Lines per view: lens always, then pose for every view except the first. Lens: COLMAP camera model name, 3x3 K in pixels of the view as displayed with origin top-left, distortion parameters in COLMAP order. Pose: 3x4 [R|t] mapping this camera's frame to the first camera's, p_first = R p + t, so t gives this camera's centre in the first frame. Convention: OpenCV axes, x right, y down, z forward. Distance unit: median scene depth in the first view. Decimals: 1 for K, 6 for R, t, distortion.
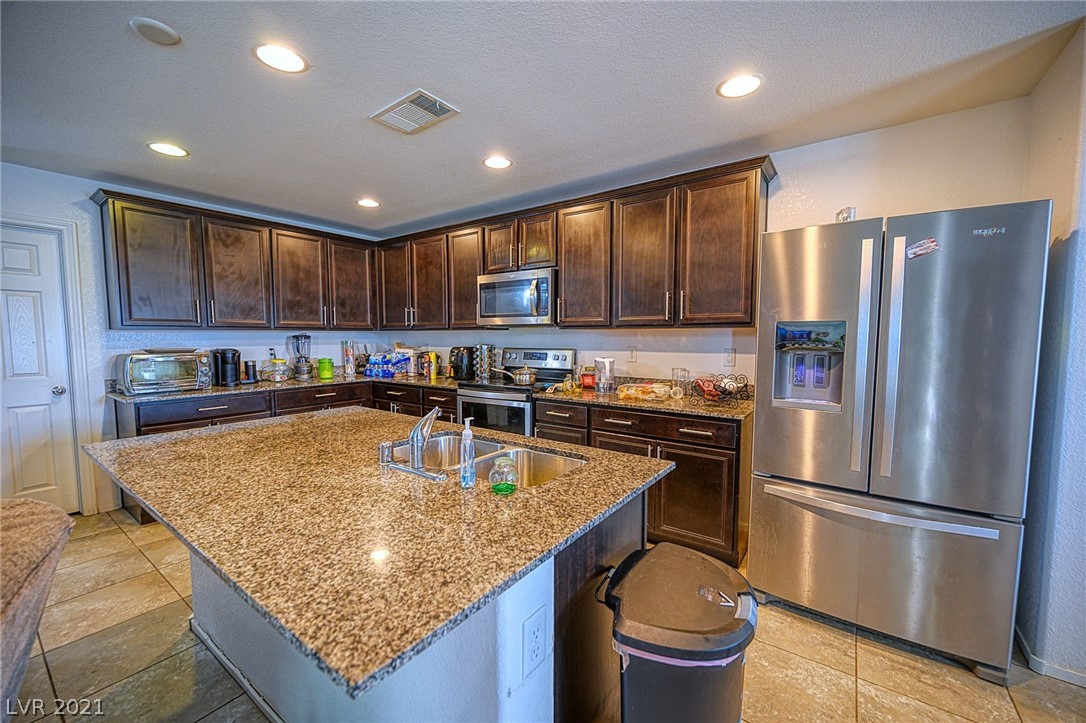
lens RADIAL K [[427.8, 0, 543.1], [0, 427.8, 364.6], [0, 0, 1]] dist [-0.000190, -0.000609]
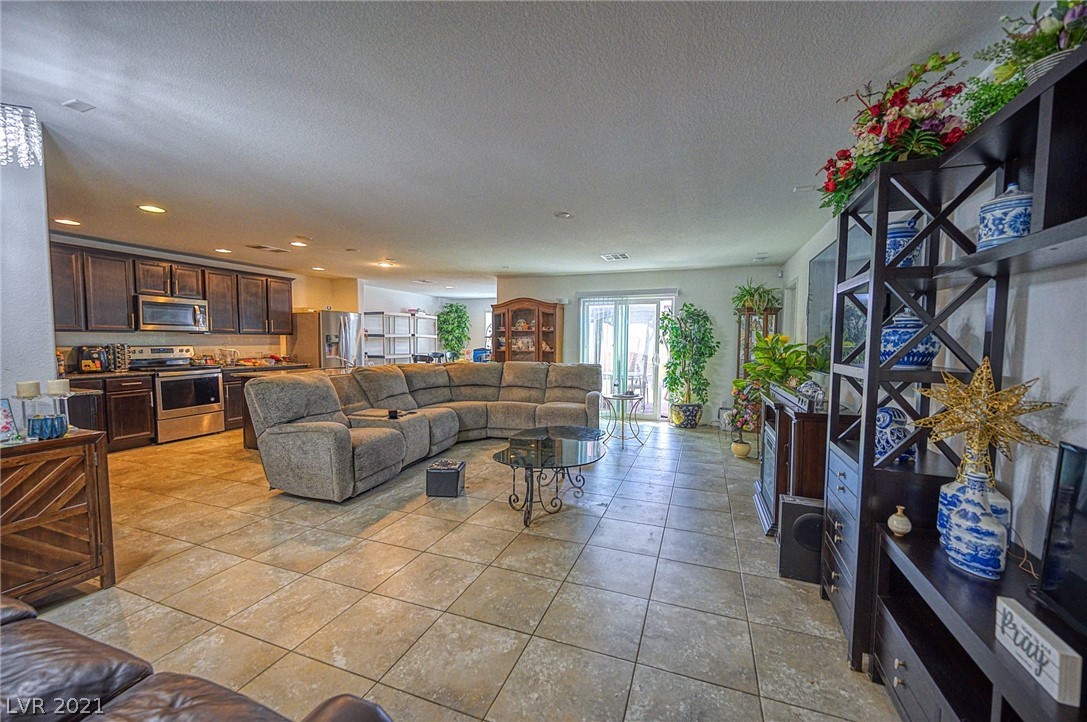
lens RADIAL K [[428.2, 0, 543.6], [0, 428.2, 364.1], [0, 0, 1]] dist [-0.000190, -0.000609]
pose [[-0.264096, -0.058210, 0.962738, -2.172273], [0.052665, 0.995818, 0.074657, -0.017077], [-0.963057, 0.070419, -0.259926, 0.107897]]
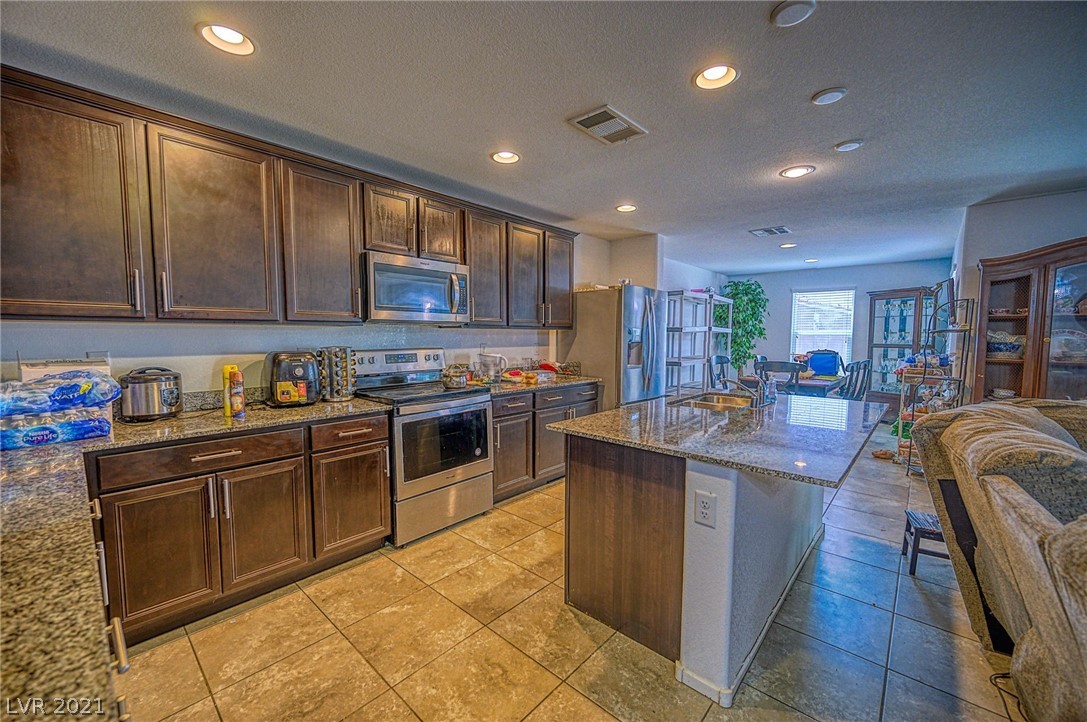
lens RADIAL K [[428.2, 0, 543.6], [0, 428.2, 364.1], [0, 0, 1]] dist [-0.000190, -0.000609]
pose [[0.104297, -0.071517, 0.991971, -0.974245], [0.058693, 0.996115, 0.065645, -0.055464], [-0.992813, 0.051375, 0.108089, 0.742063]]
